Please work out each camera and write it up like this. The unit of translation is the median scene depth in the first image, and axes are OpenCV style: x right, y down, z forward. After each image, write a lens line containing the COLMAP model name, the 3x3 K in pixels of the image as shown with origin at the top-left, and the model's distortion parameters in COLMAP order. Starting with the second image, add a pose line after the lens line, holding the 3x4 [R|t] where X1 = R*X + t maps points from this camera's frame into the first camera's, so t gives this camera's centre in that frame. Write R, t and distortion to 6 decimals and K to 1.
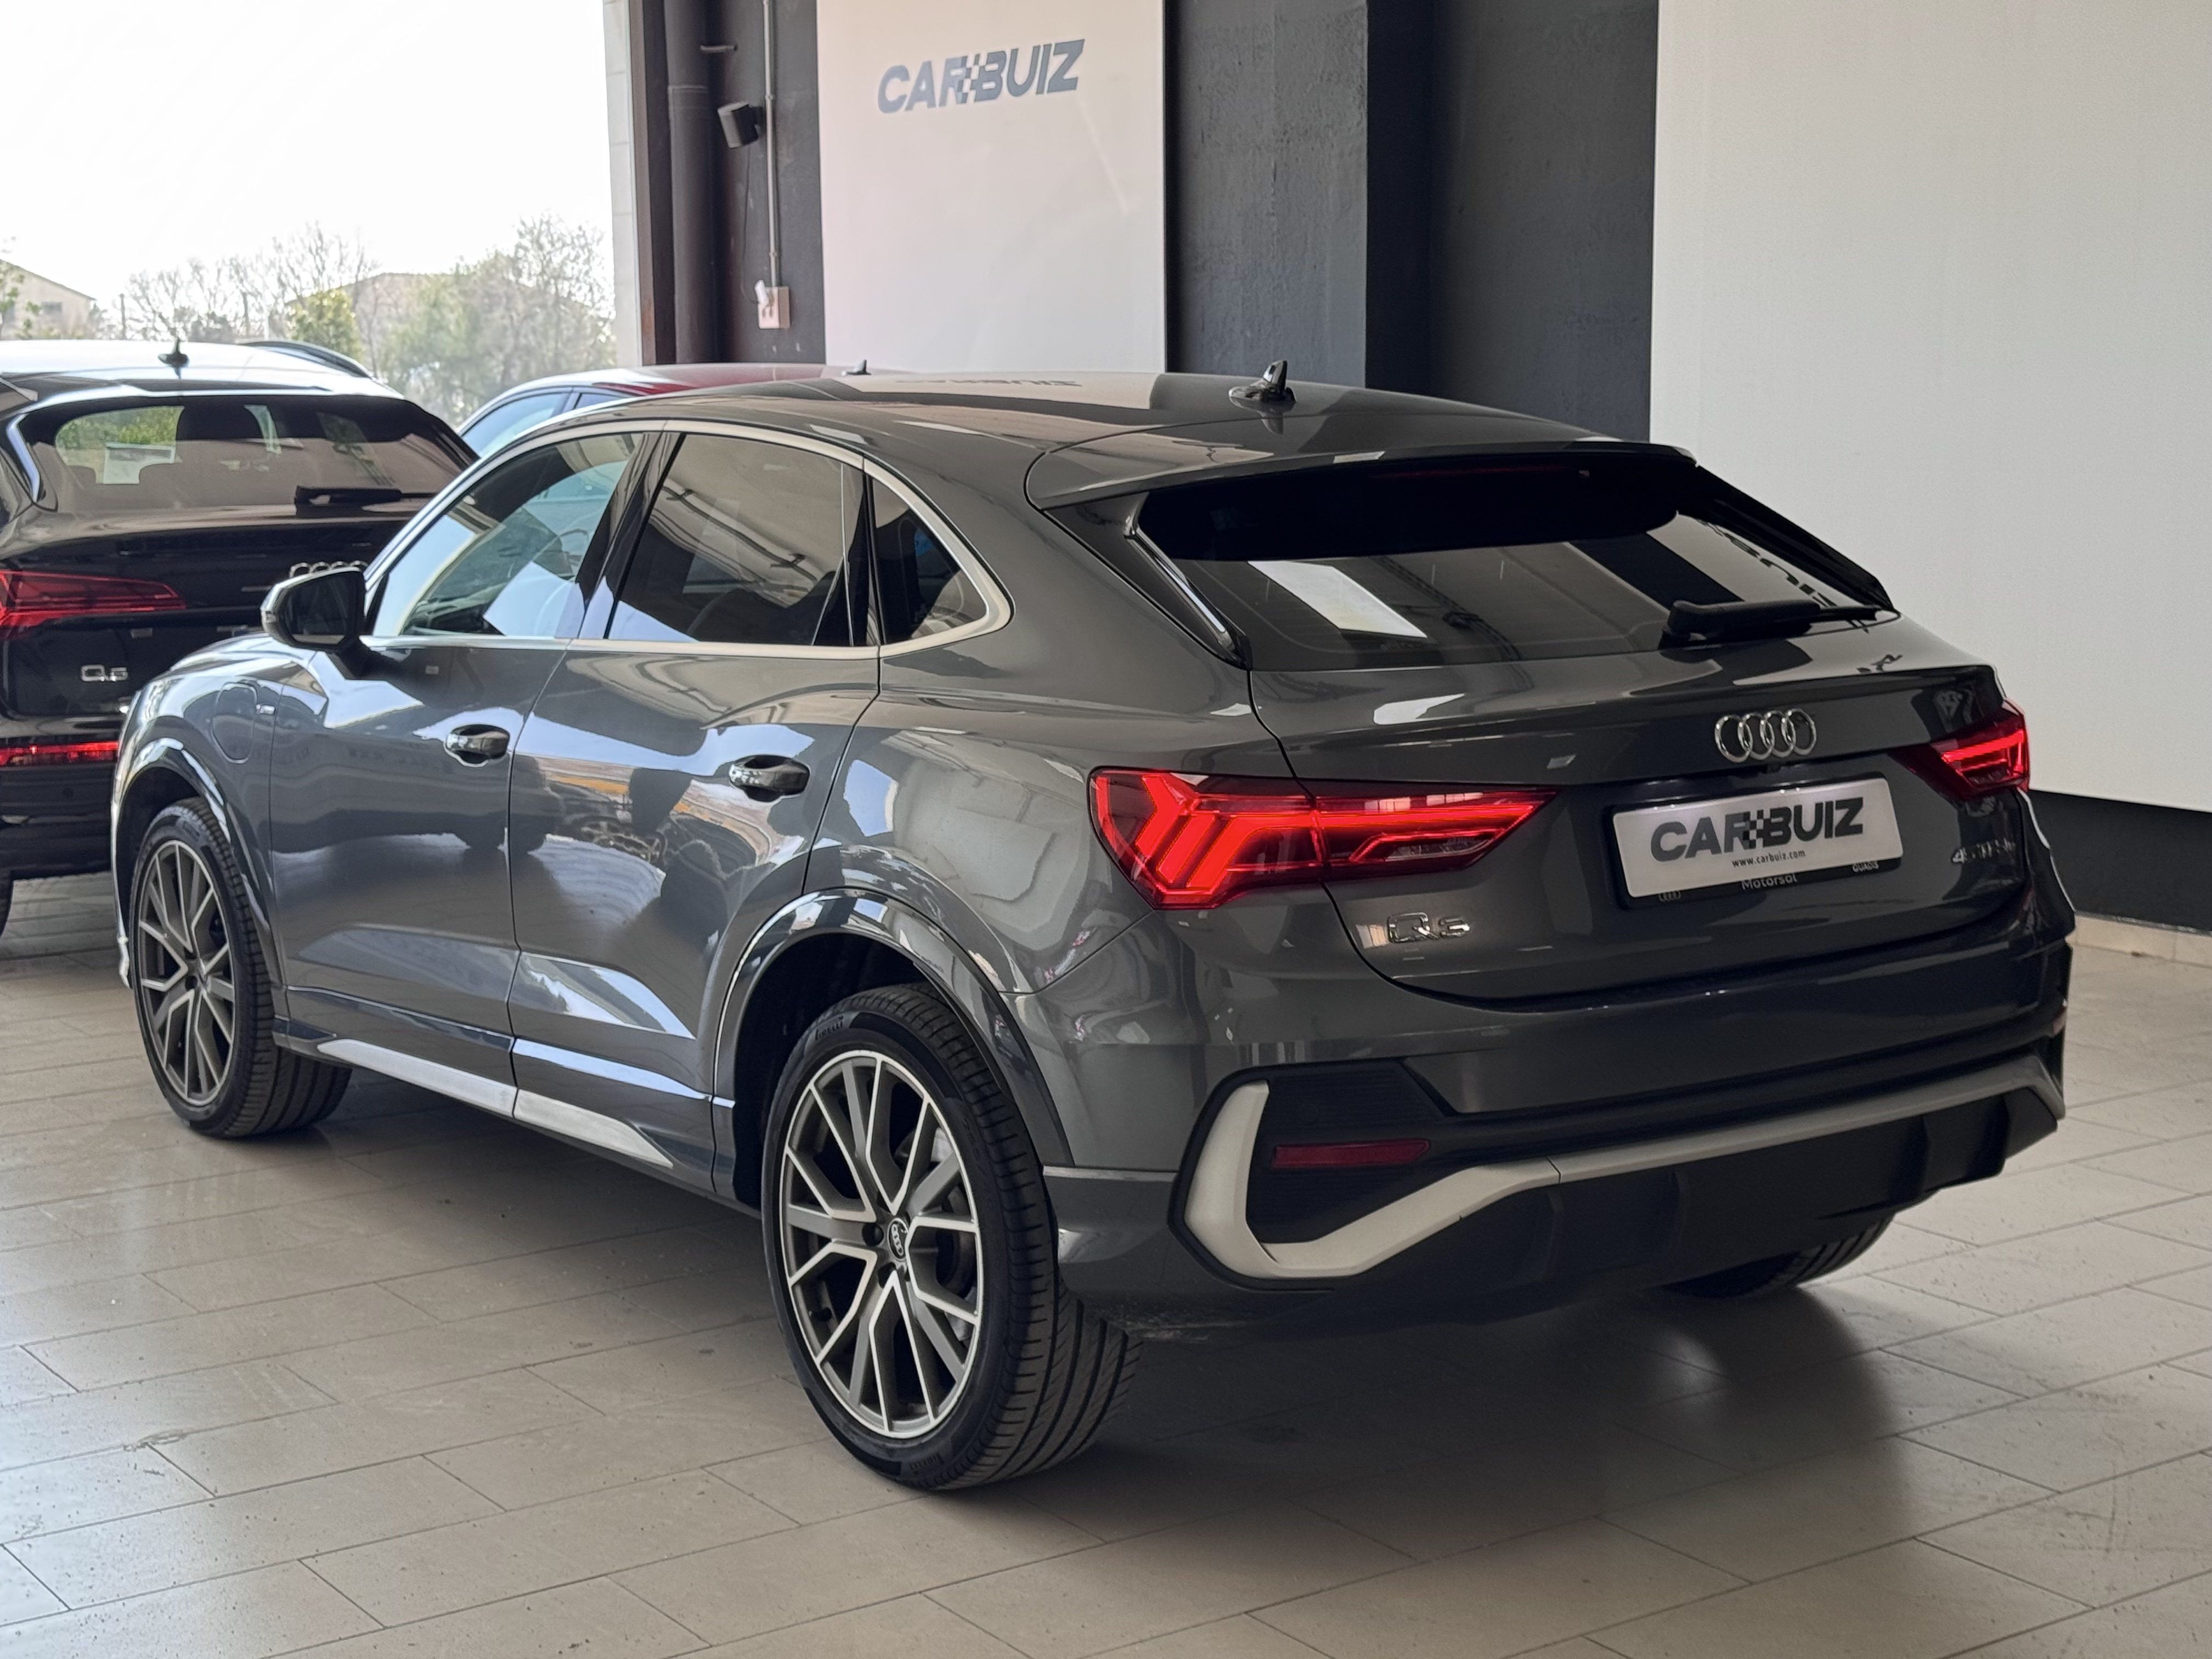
lens RADIAL K [[3172.8, 0, 1033.8], [0, 3172.8, 856.8], [0, 0, 1]] dist [0.259273, 0.000000]
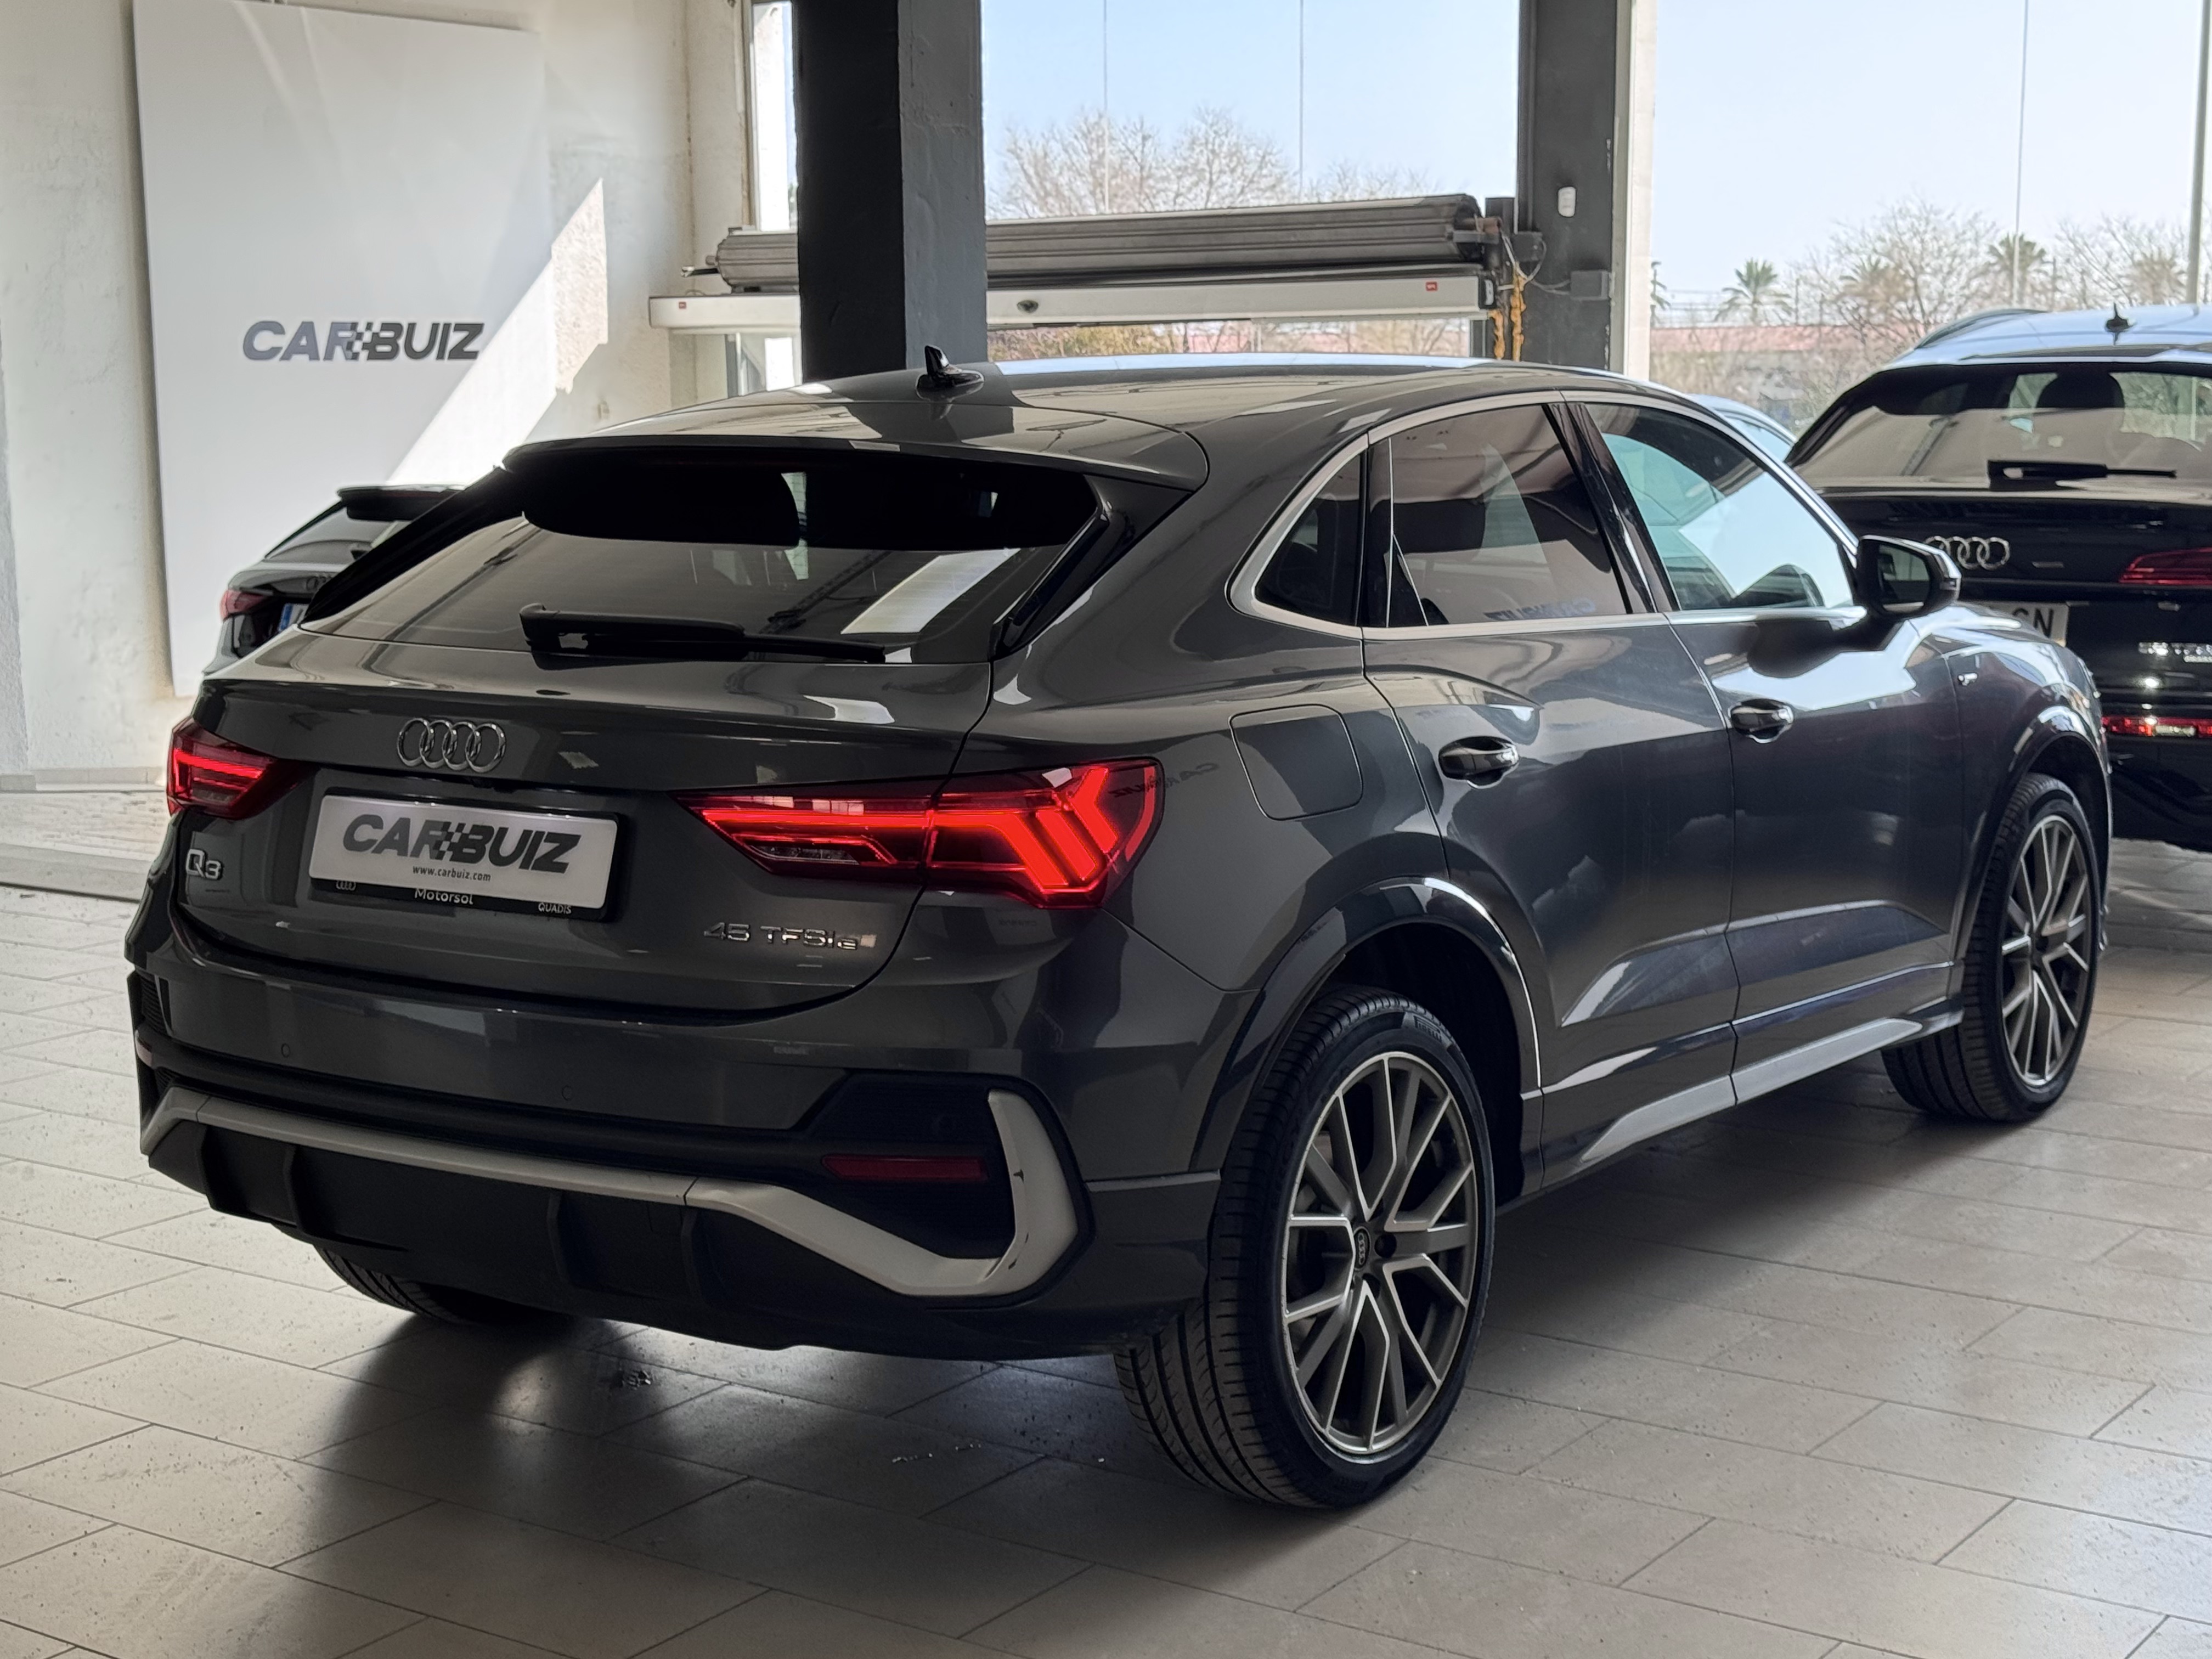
lens RADIAL K [[3172.8, 0, 1138.2], [0, 3172.8, 805.4], [0, 0, 1]] dist [0.259273, 0.000000]
pose [[0.349588, 0.136537, -0.926901, 1.155632], [-0.135522, 0.986289, 0.094172, -0.134143], [0.927050, 0.092694, 0.363298, 0.818726]]
